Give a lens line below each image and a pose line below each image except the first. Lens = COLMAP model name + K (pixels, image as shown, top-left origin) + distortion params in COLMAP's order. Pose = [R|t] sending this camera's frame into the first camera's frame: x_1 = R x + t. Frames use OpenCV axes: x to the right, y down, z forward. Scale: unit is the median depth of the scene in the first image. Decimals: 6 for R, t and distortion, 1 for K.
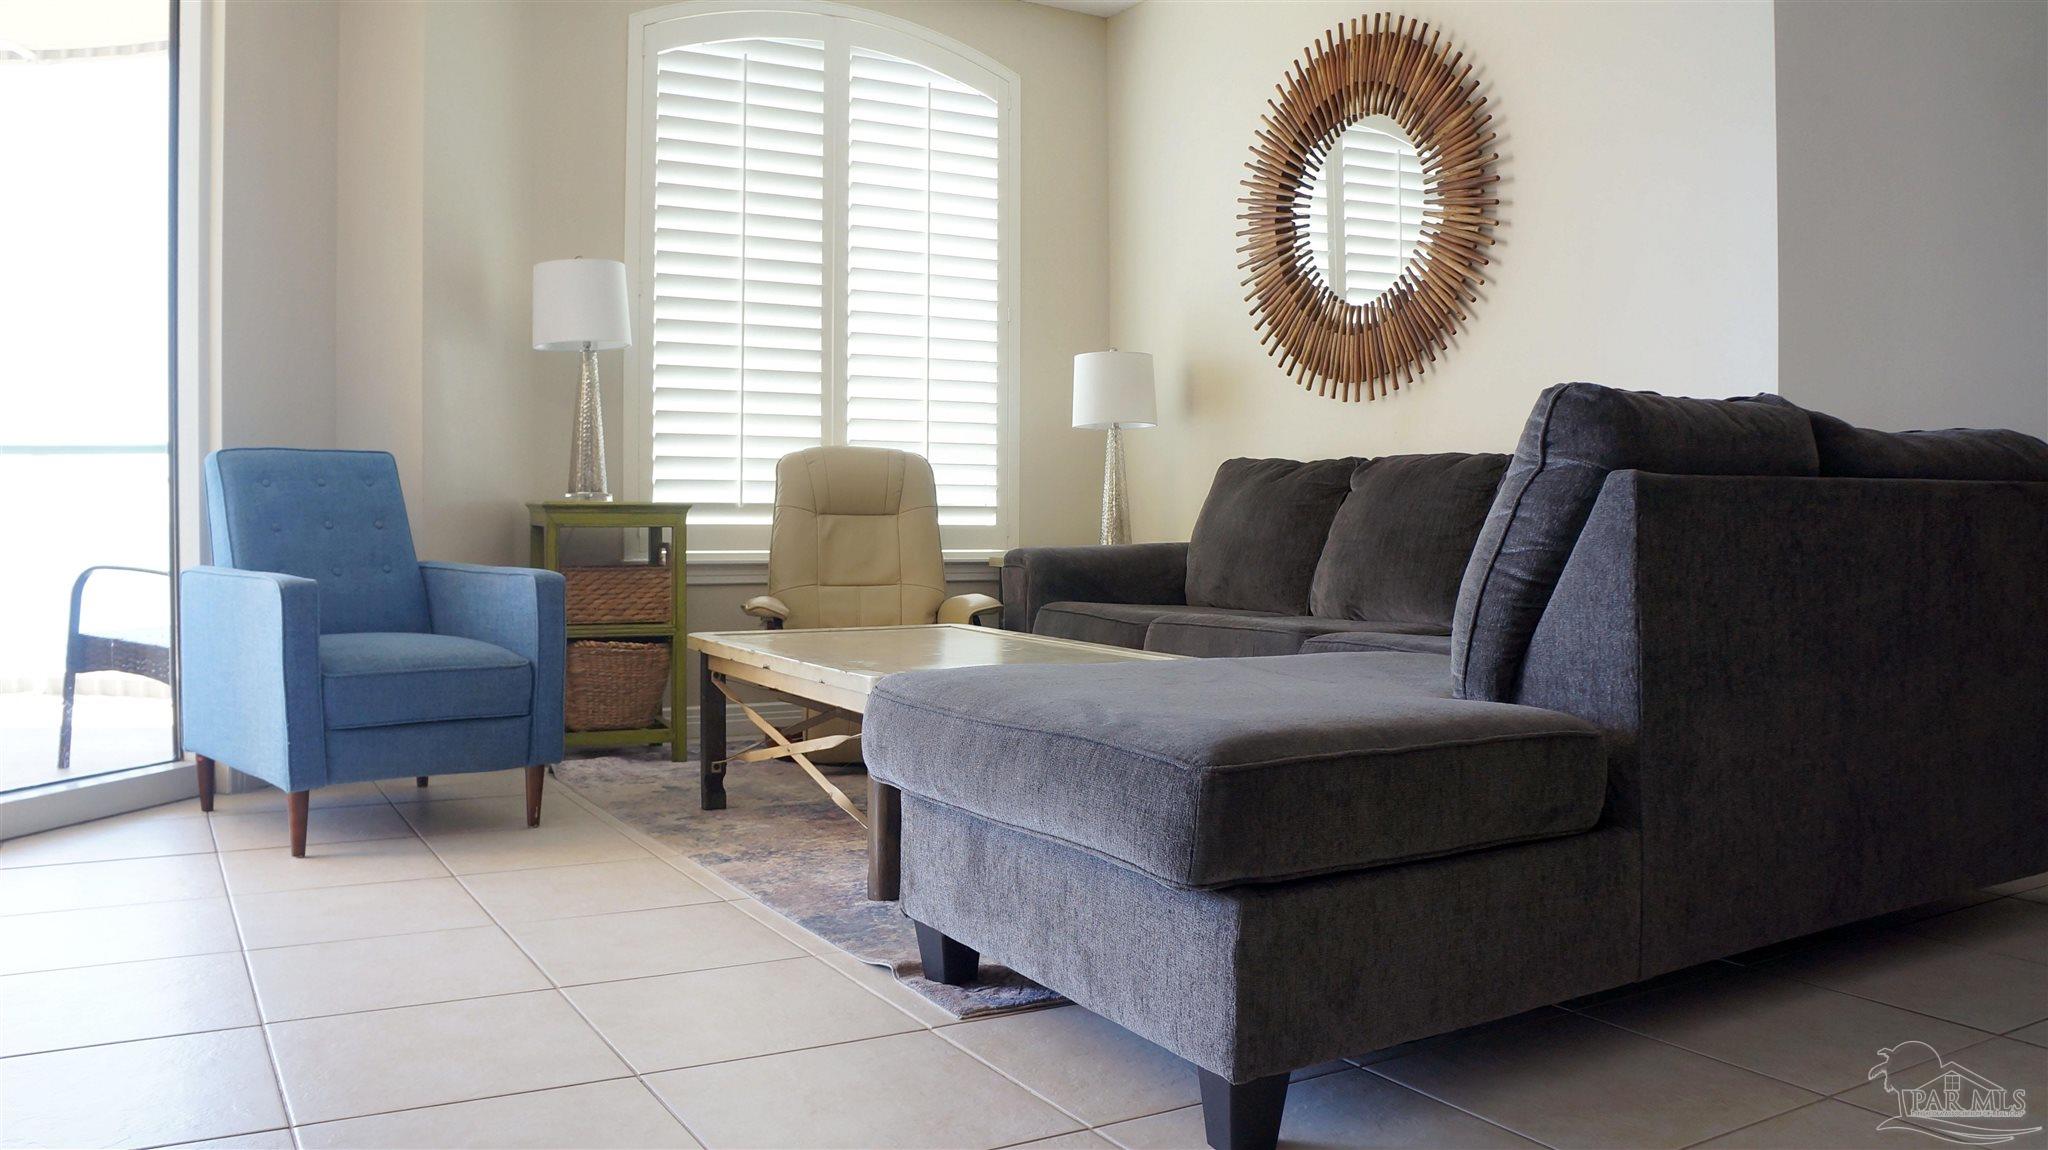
lens RADIAL K [[1608.8, 0, 1008.2], [0, 1608.8, 576.6], [0, 0, 1]] dist [-0.181654, 0.129048]
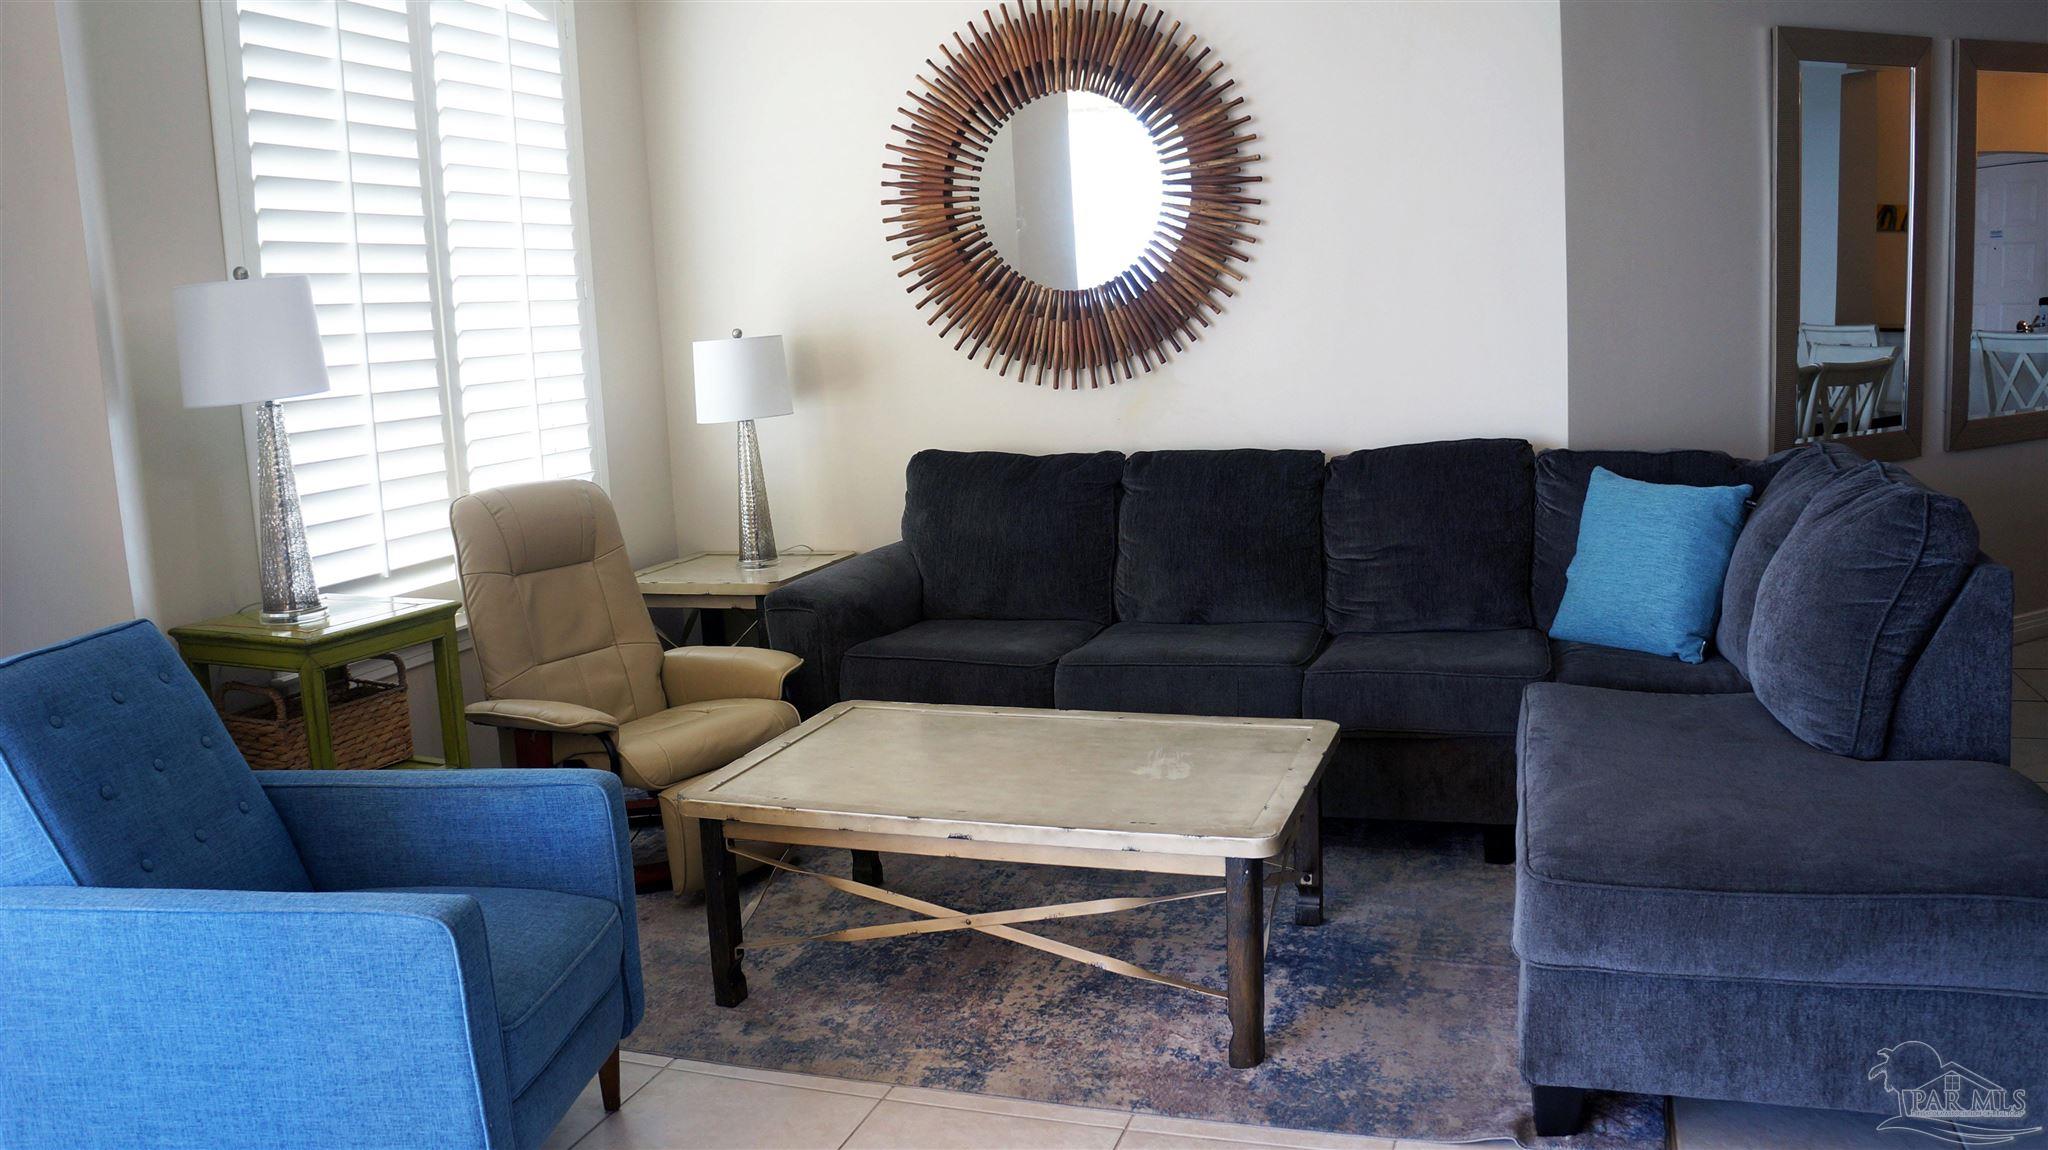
lens RADIAL K [[1608.8, 0, 1008.2], [0, 1608.8, 576.6], [0, 0, 1]] dist [-0.181654, 0.129048]
pose [[0.746640, -0.150925, 0.647882, -0.495421], [0.077982, 0.987066, 0.140070, -0.144331], [-0.660642, -0.054059, 0.748752, 0.290375]]
